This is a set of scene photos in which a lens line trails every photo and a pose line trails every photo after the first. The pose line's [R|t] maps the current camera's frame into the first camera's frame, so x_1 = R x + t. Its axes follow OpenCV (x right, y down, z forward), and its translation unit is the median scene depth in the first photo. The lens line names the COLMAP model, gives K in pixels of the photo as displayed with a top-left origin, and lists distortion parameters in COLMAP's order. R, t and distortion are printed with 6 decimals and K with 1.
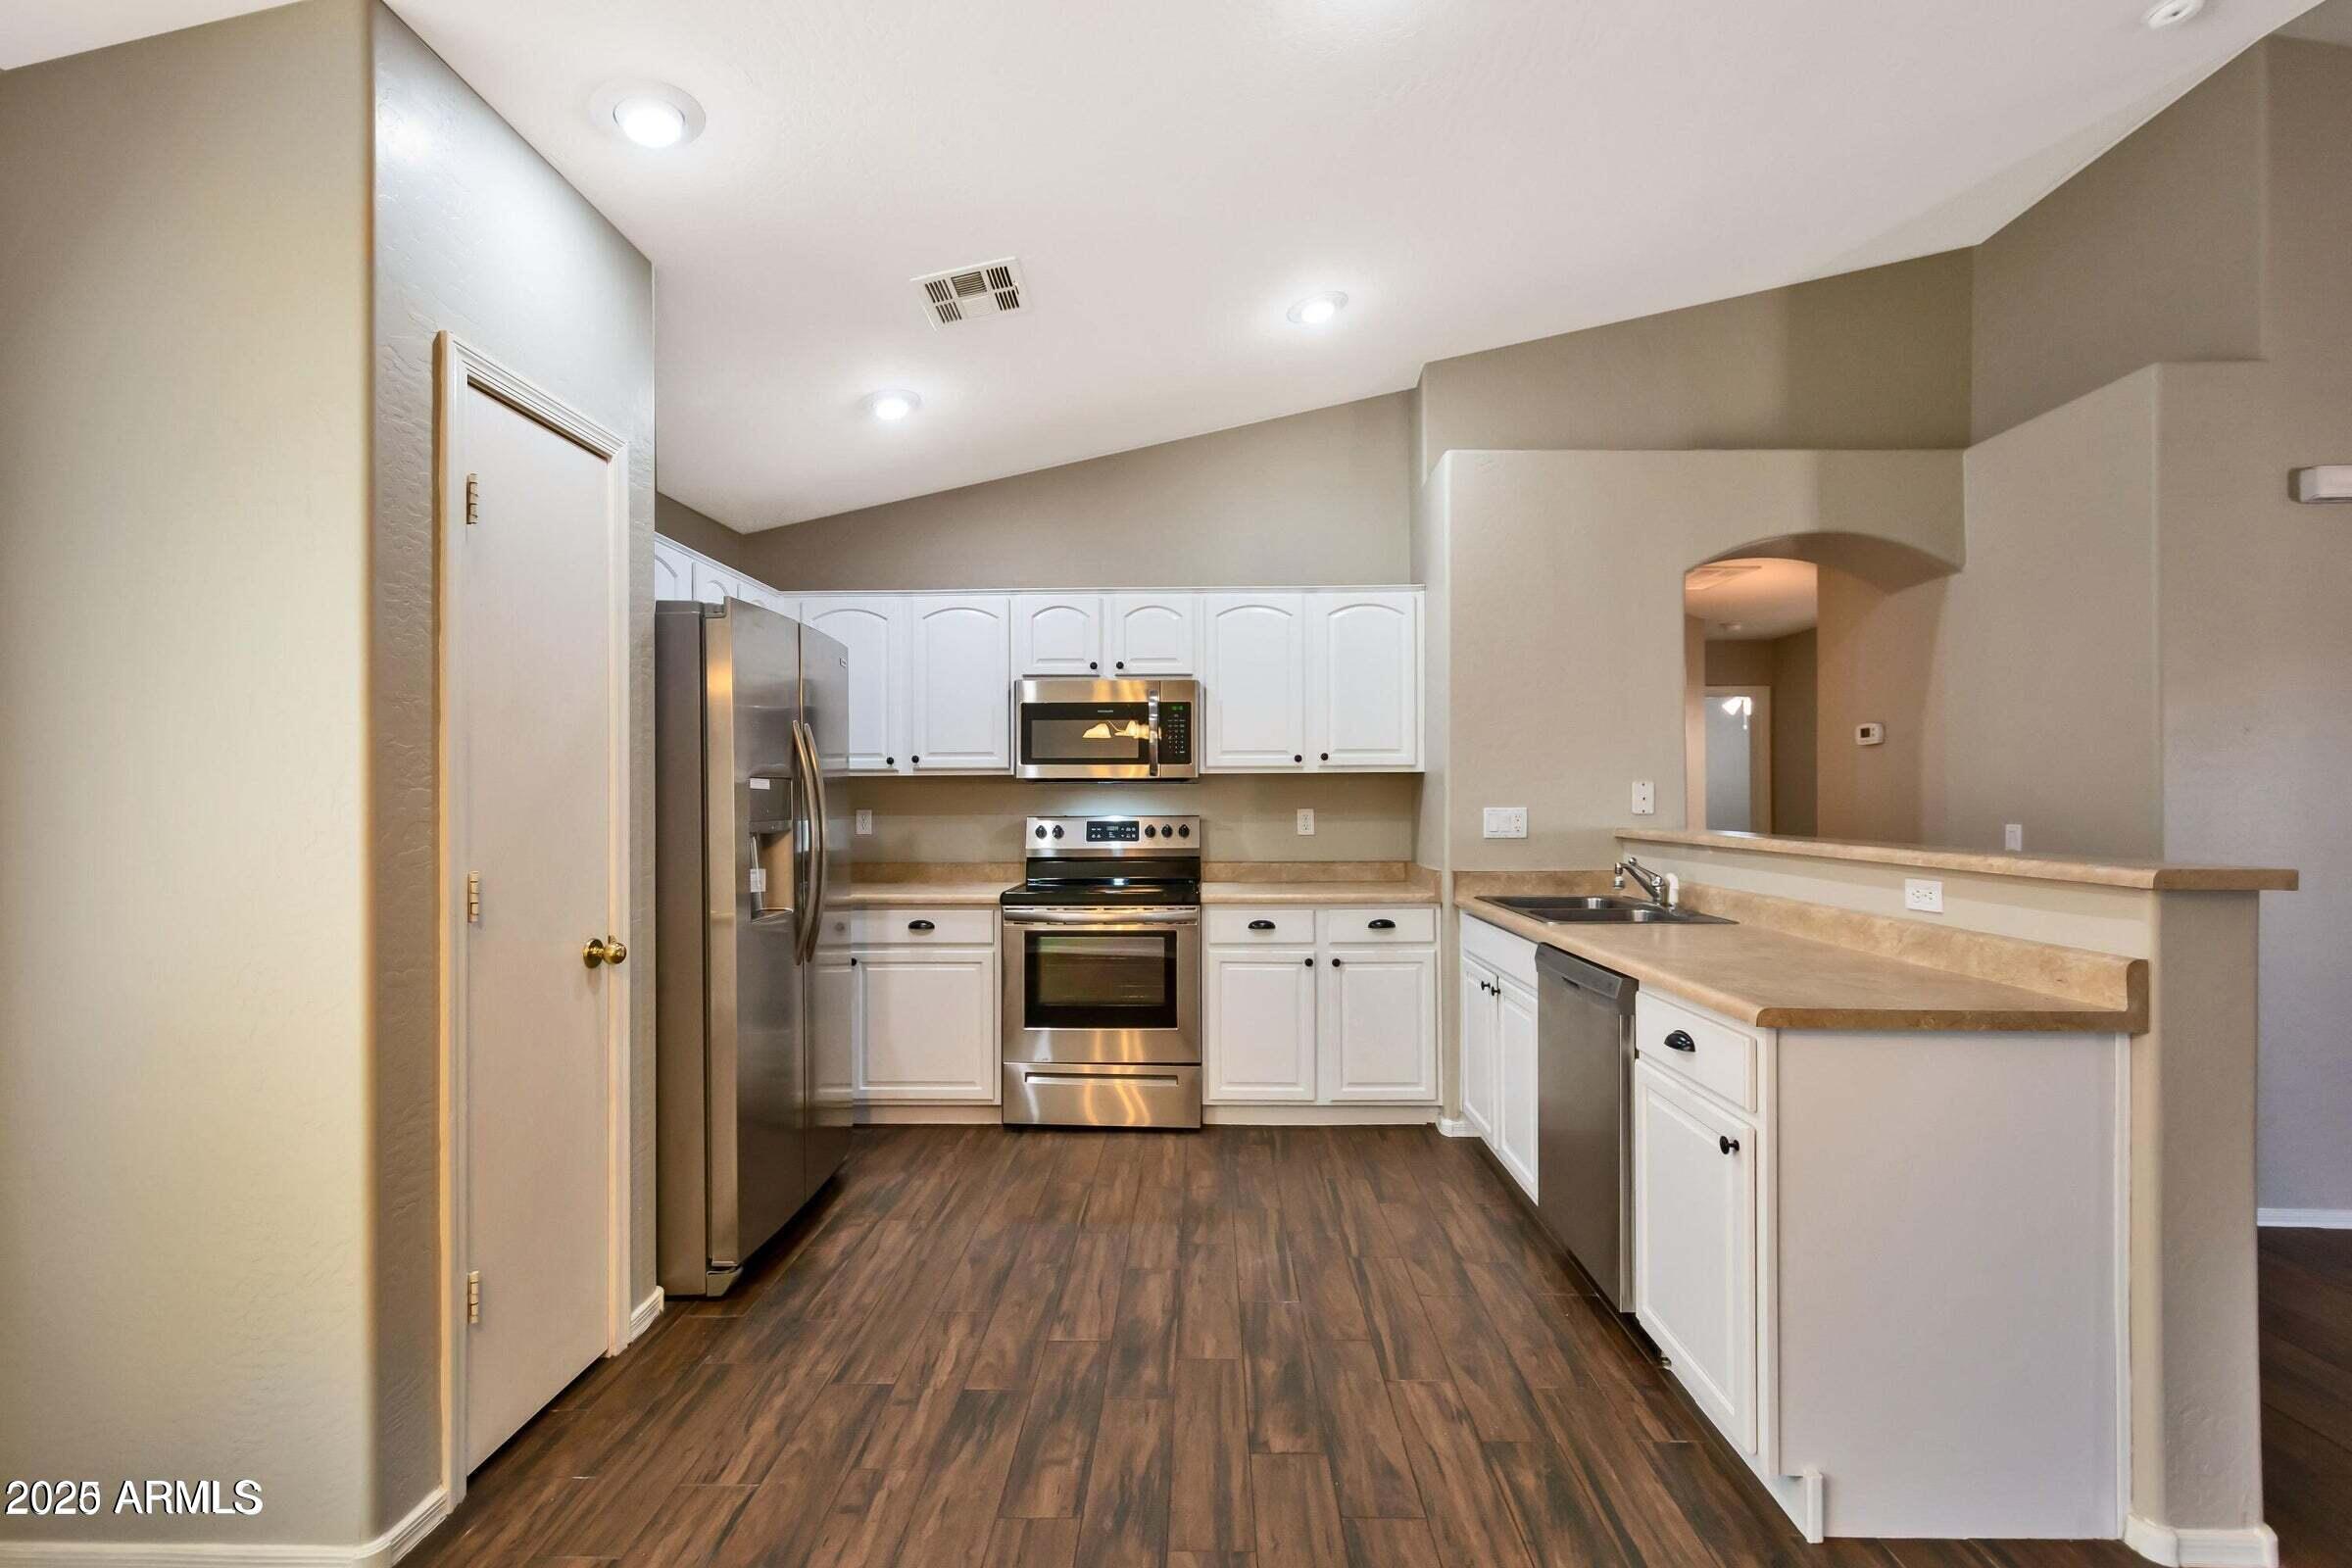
lens RADIAL K [[1055.6, 0, 1183.3], [0, 1055.6, 794.7], [0, 0, 1]] dist [0.019029, -0.008263]
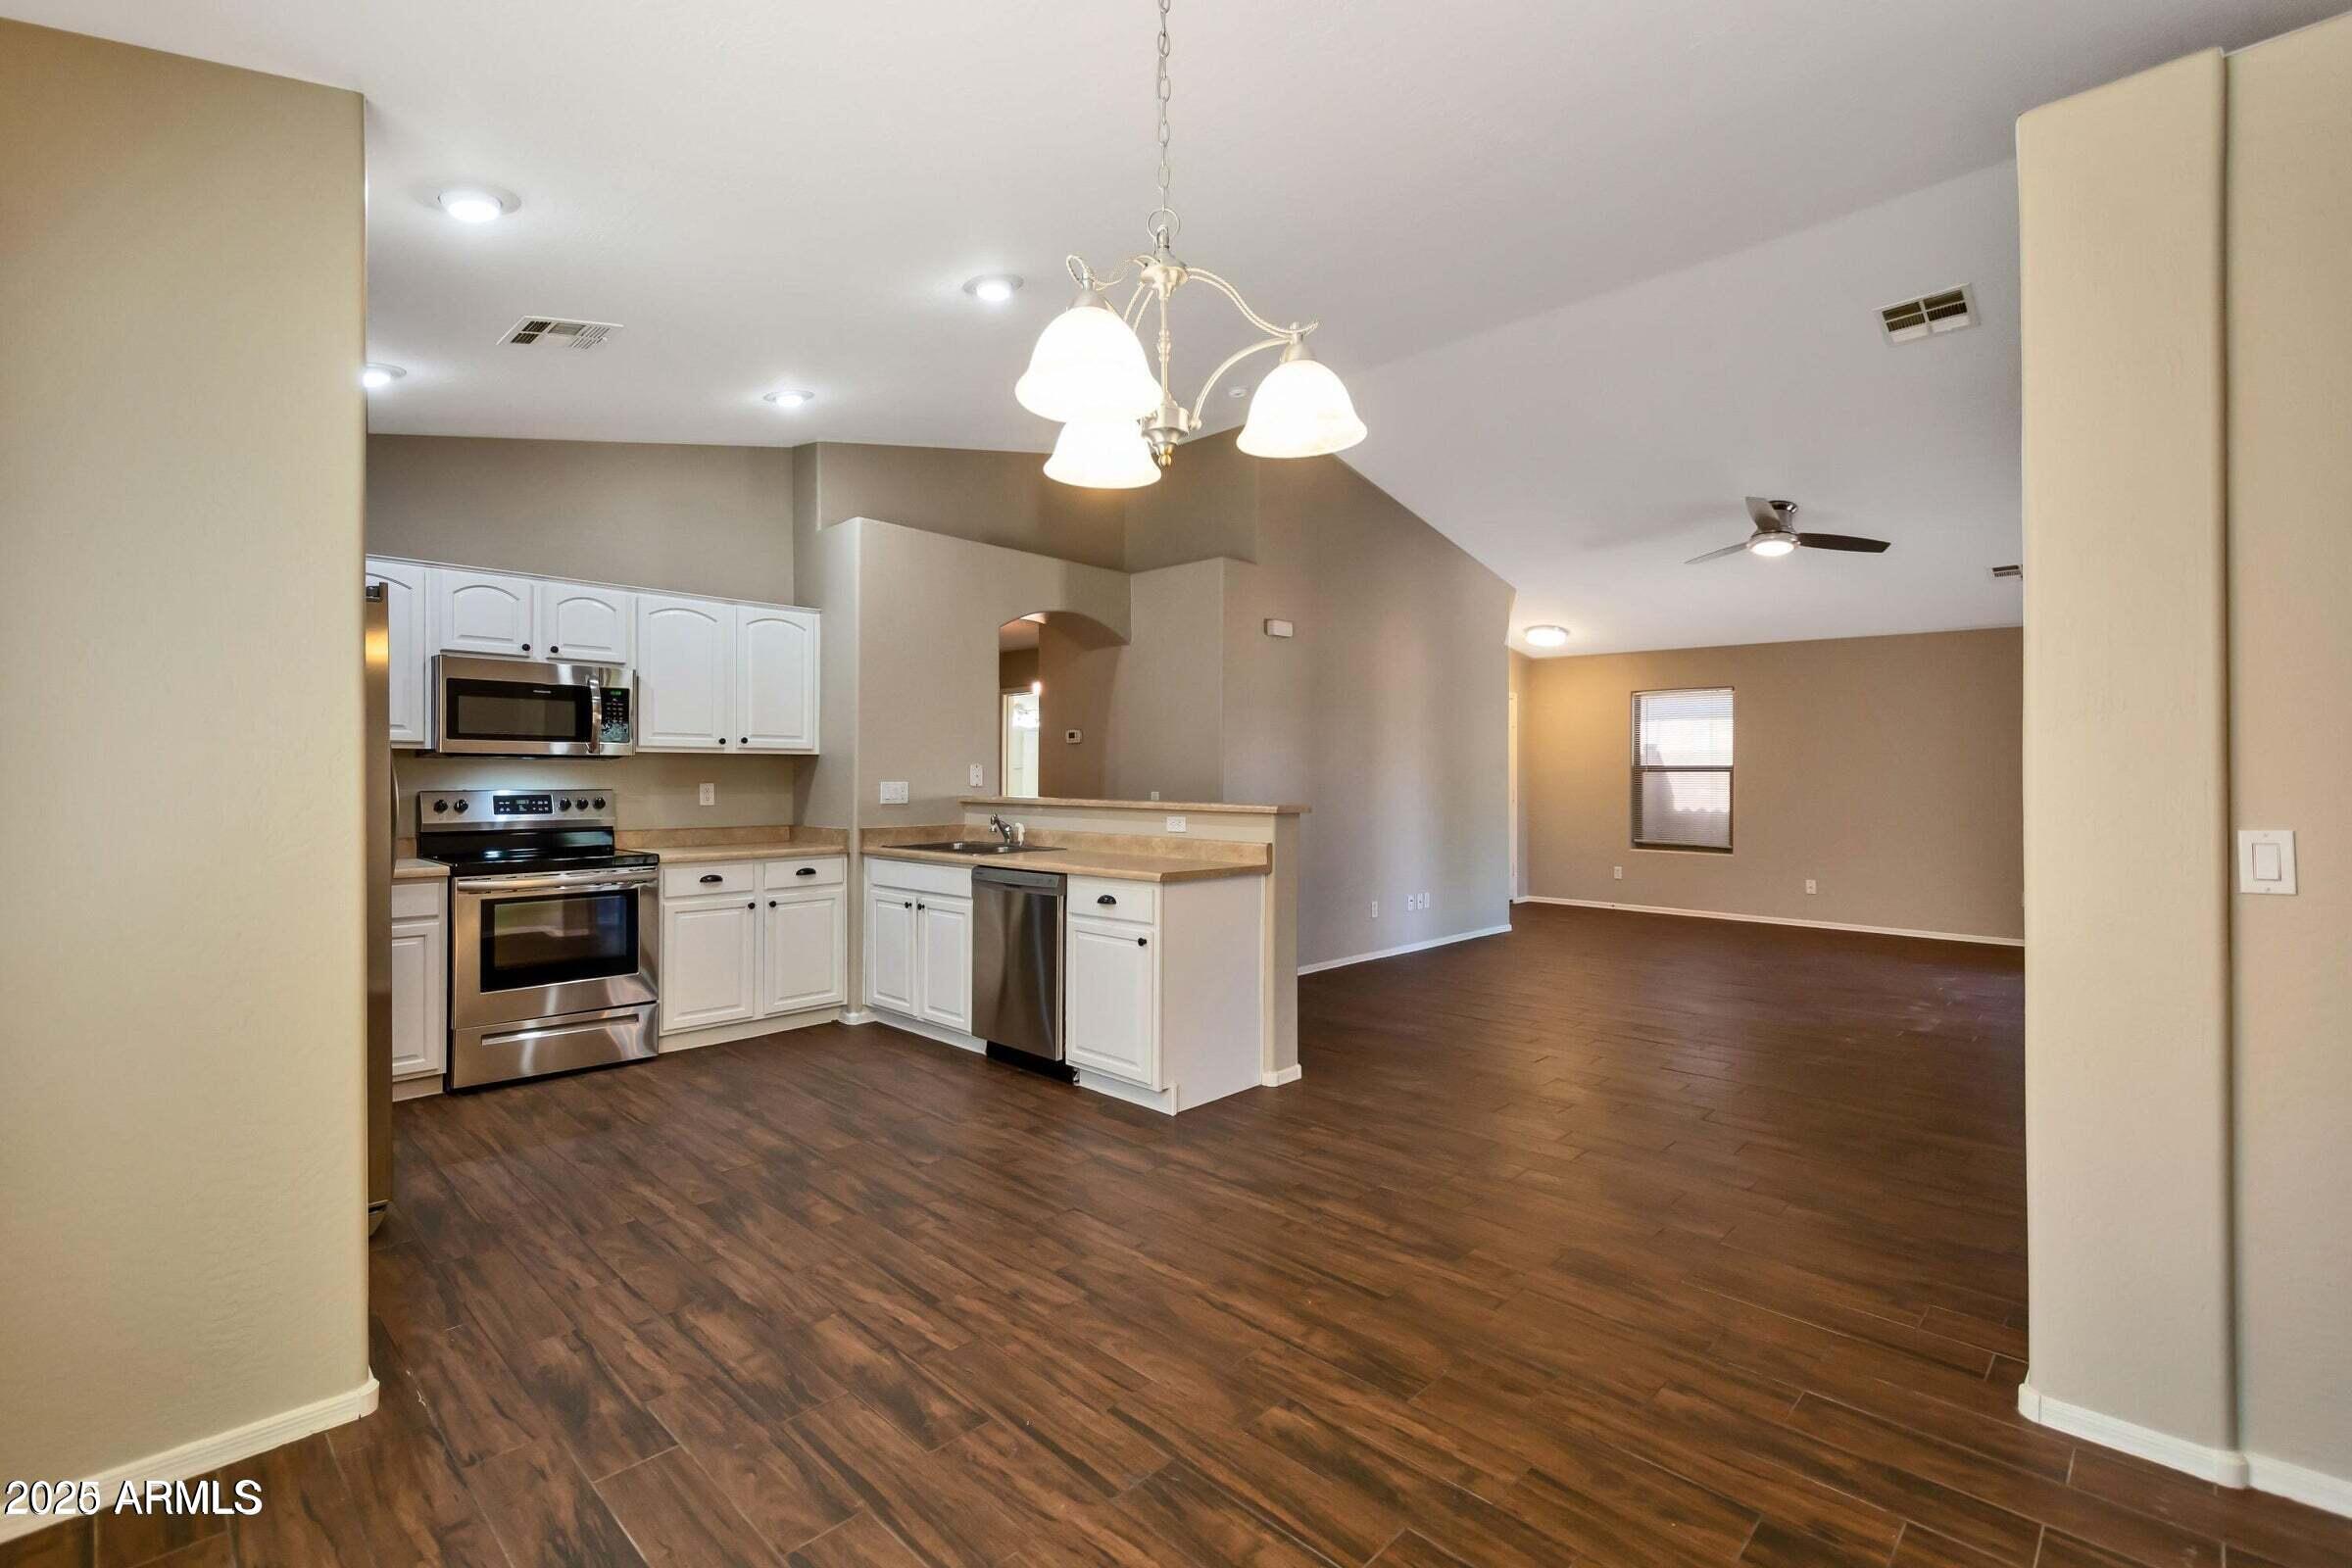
lens RADIAL K [[1055.6, 0, 1183.3], [0, 1055.6, 794.7], [0, 0, 1]] dist [0.019029, -0.008263]
pose [[0.678796, -0.008224, 0.734281, -0.498305], [-0.007853, 0.999799, 0.018457, 0.000211], [-0.734285, -0.018295, 0.678595, -0.242763]]
